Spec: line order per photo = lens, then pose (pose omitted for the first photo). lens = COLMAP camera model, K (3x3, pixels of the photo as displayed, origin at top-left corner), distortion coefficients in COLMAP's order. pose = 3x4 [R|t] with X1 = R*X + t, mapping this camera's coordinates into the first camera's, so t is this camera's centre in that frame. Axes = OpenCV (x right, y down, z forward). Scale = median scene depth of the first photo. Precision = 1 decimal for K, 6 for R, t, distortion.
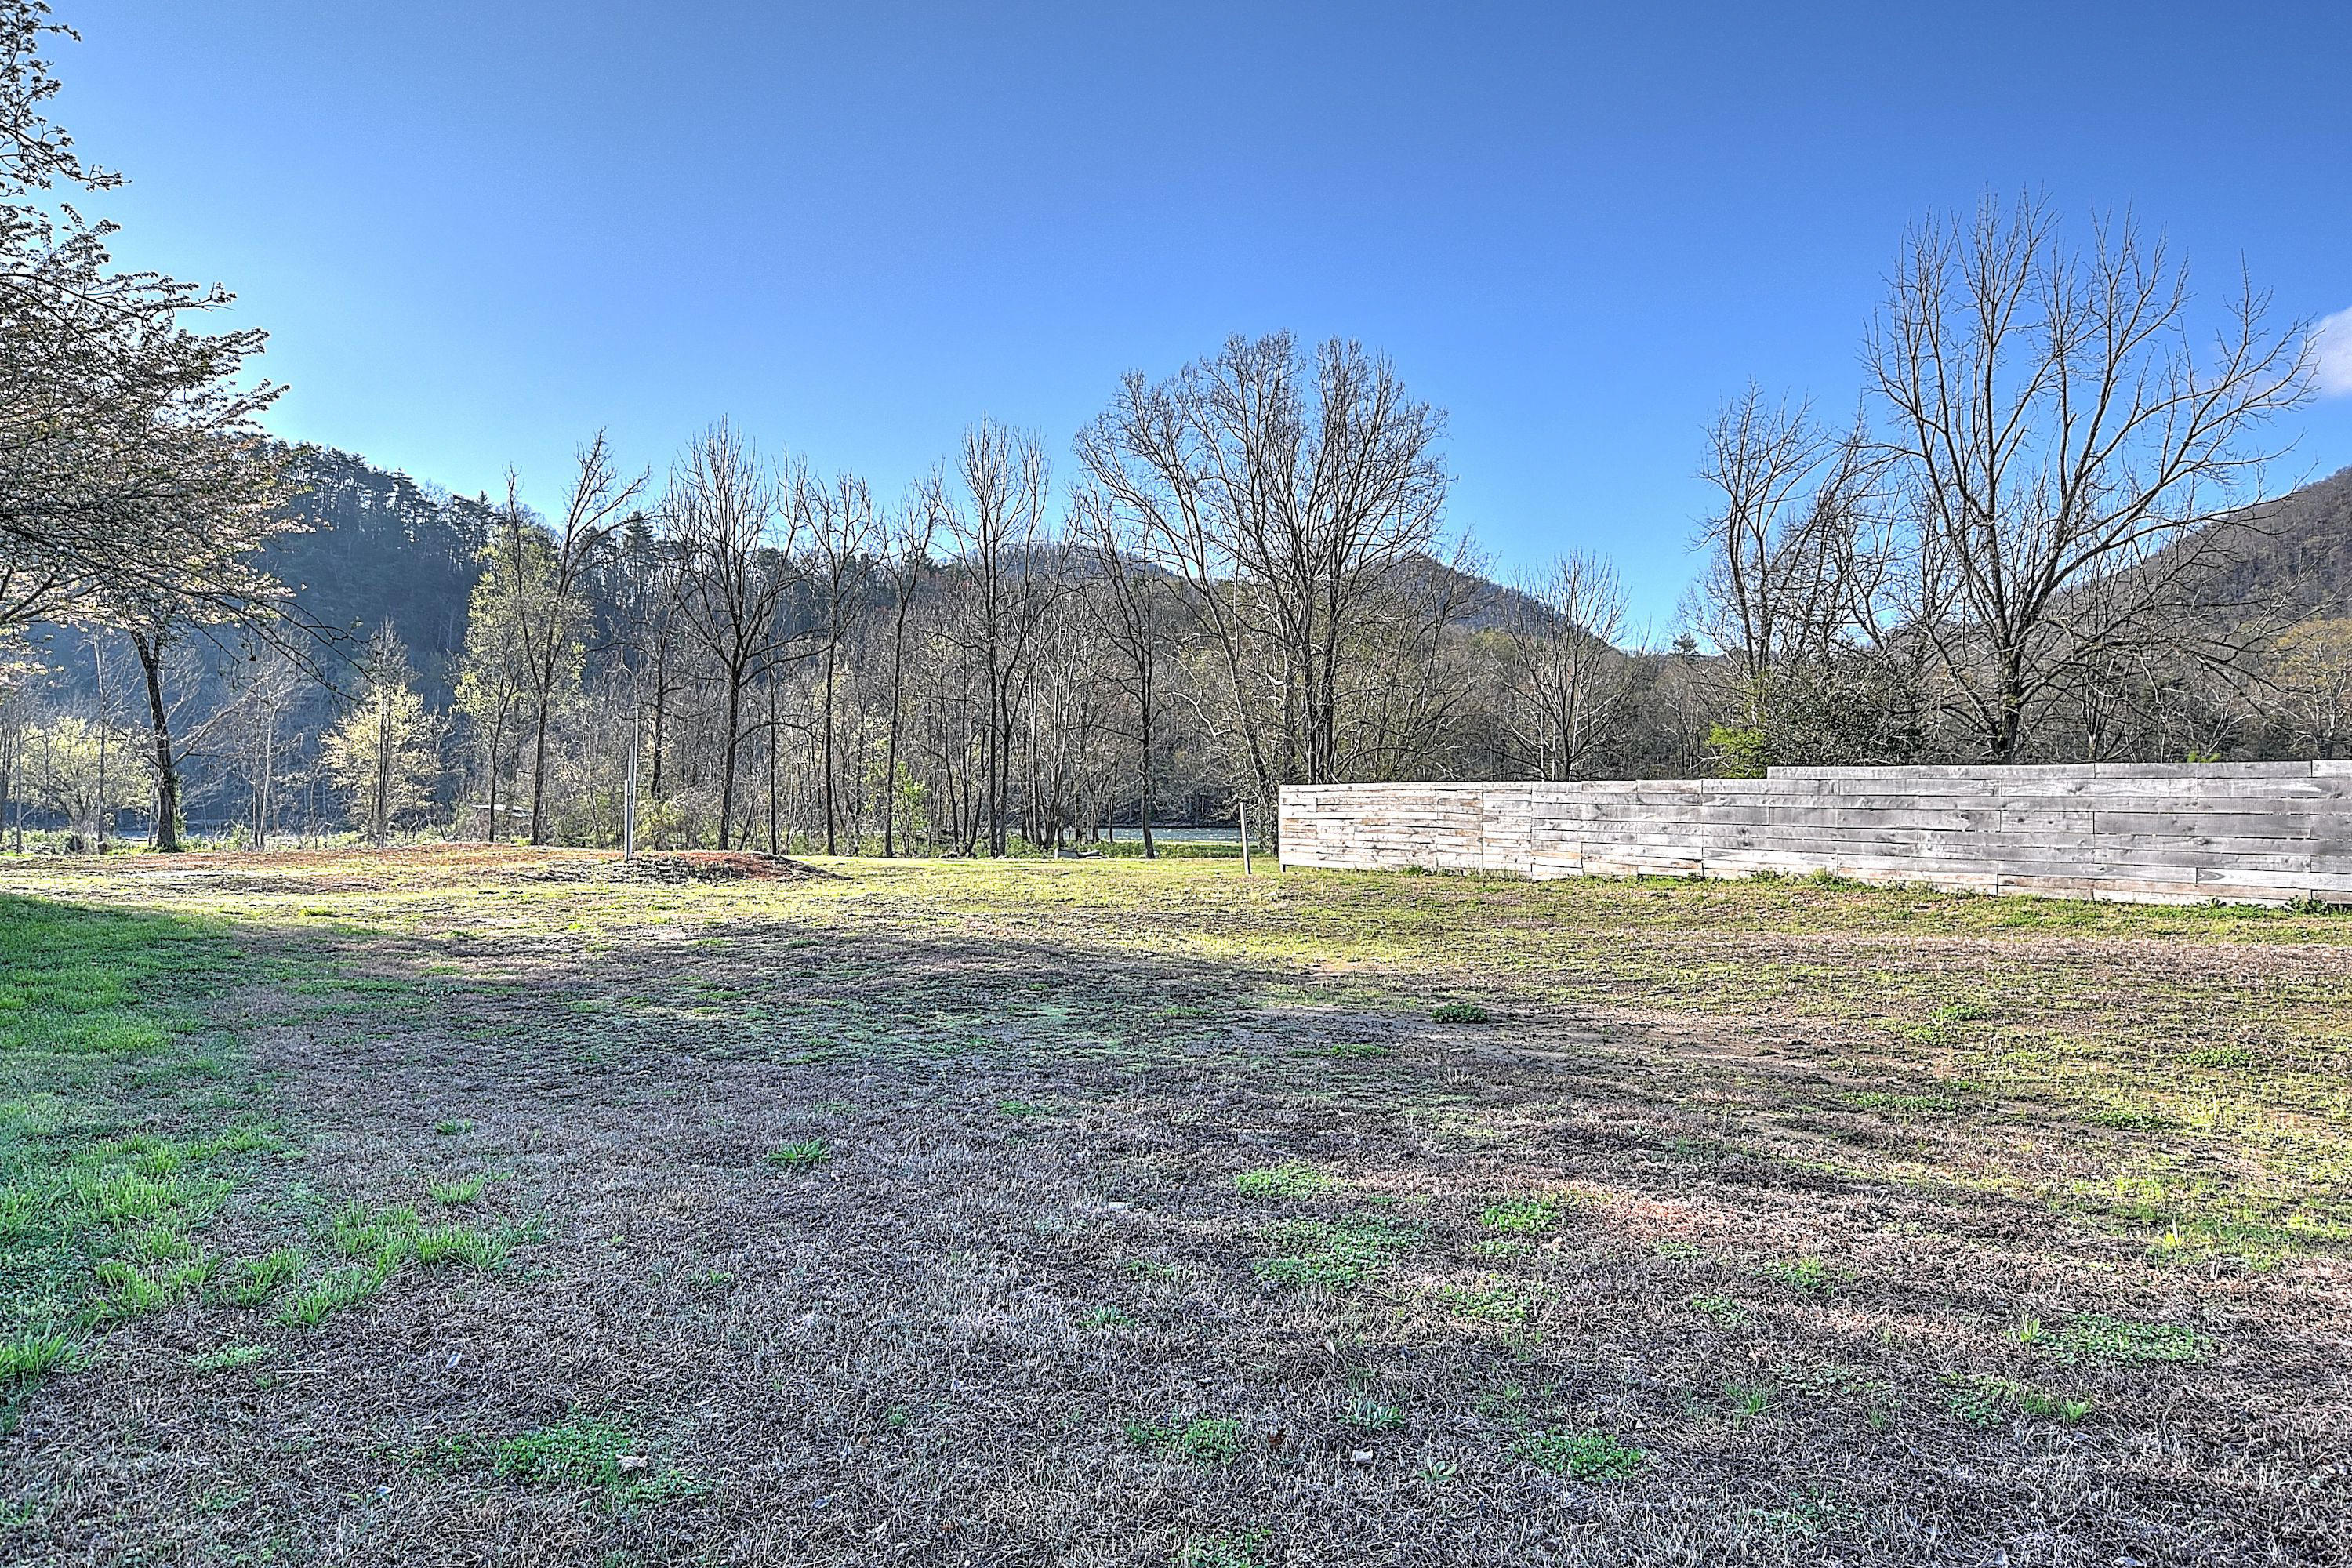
lens RADIAL K [[1406.5, 0, 1154.0], [0, 1406.5, 781.3], [0, 0, 1]] dist [-0.016026, 0.009869]
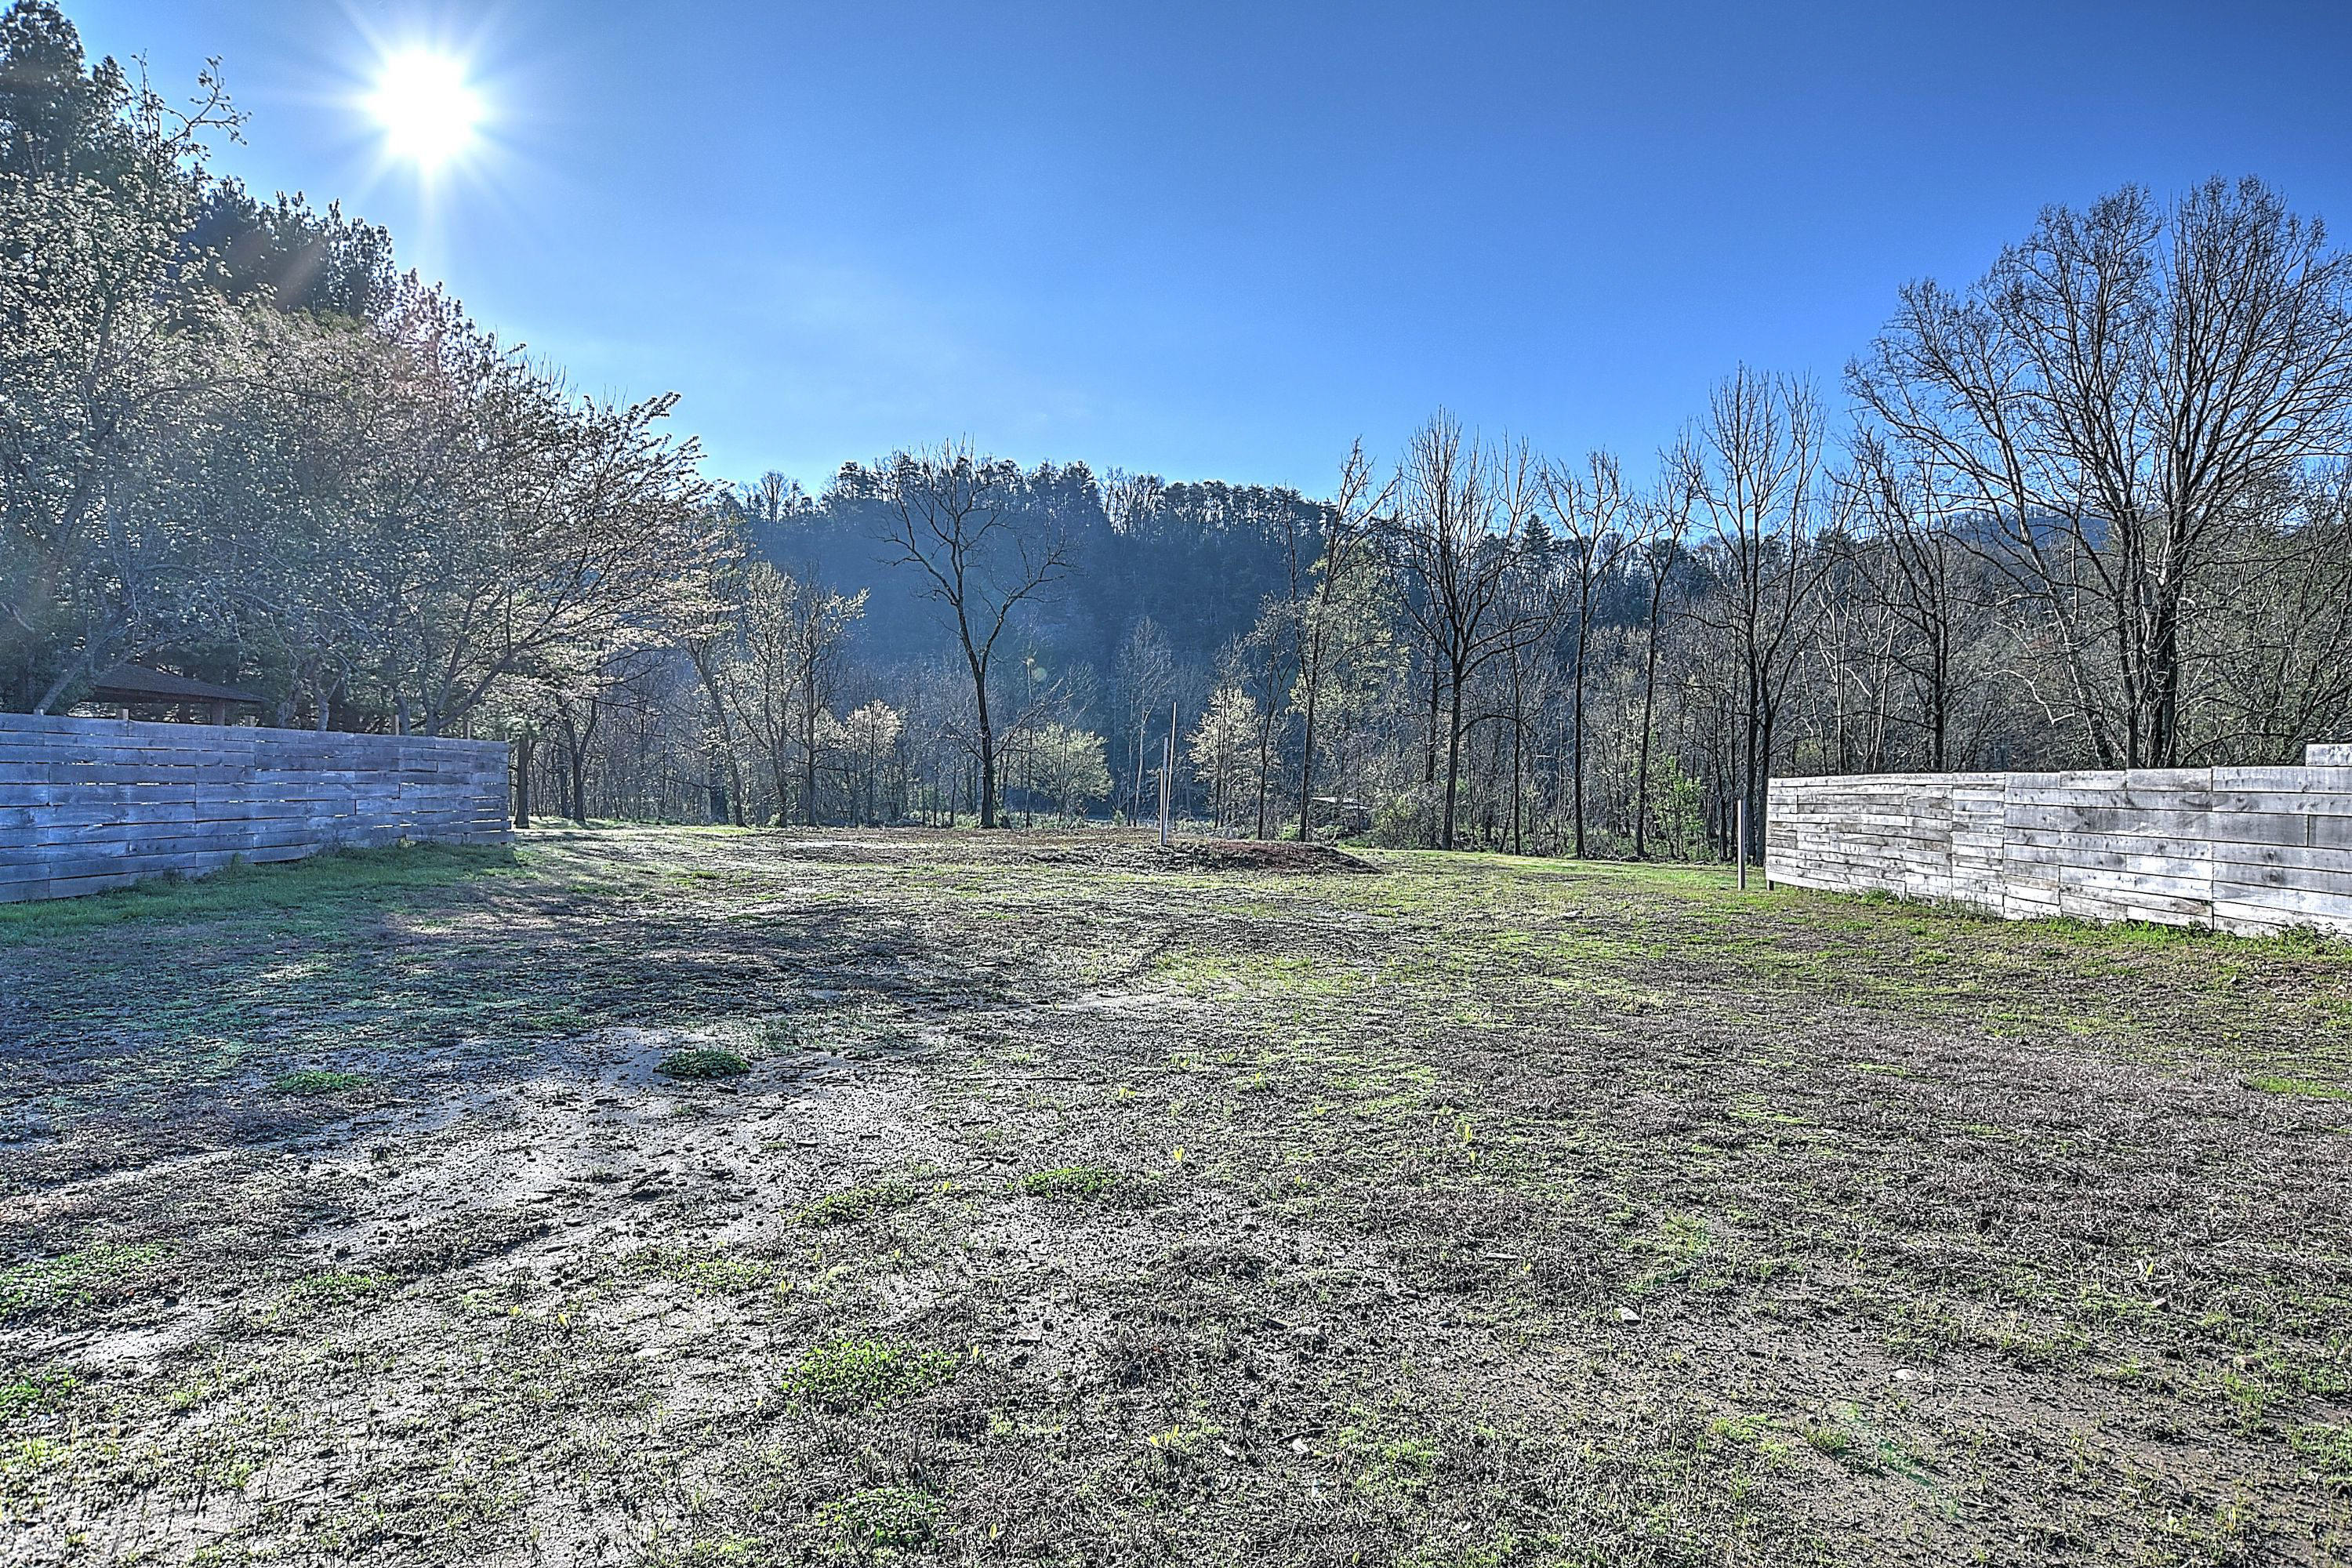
lens RADIAL K [[1406.5, 0, 1158.7], [0, 1406.5, 779.1], [0, 0, 1]] dist [-0.016026, 0.009869]
pose [[0.801691, 0.007358, -0.597693, 0.280556], [-0.007570, 0.999969, 0.002156, 0.004150], [0.597690, 0.002796, 0.801722, 0.182209]]
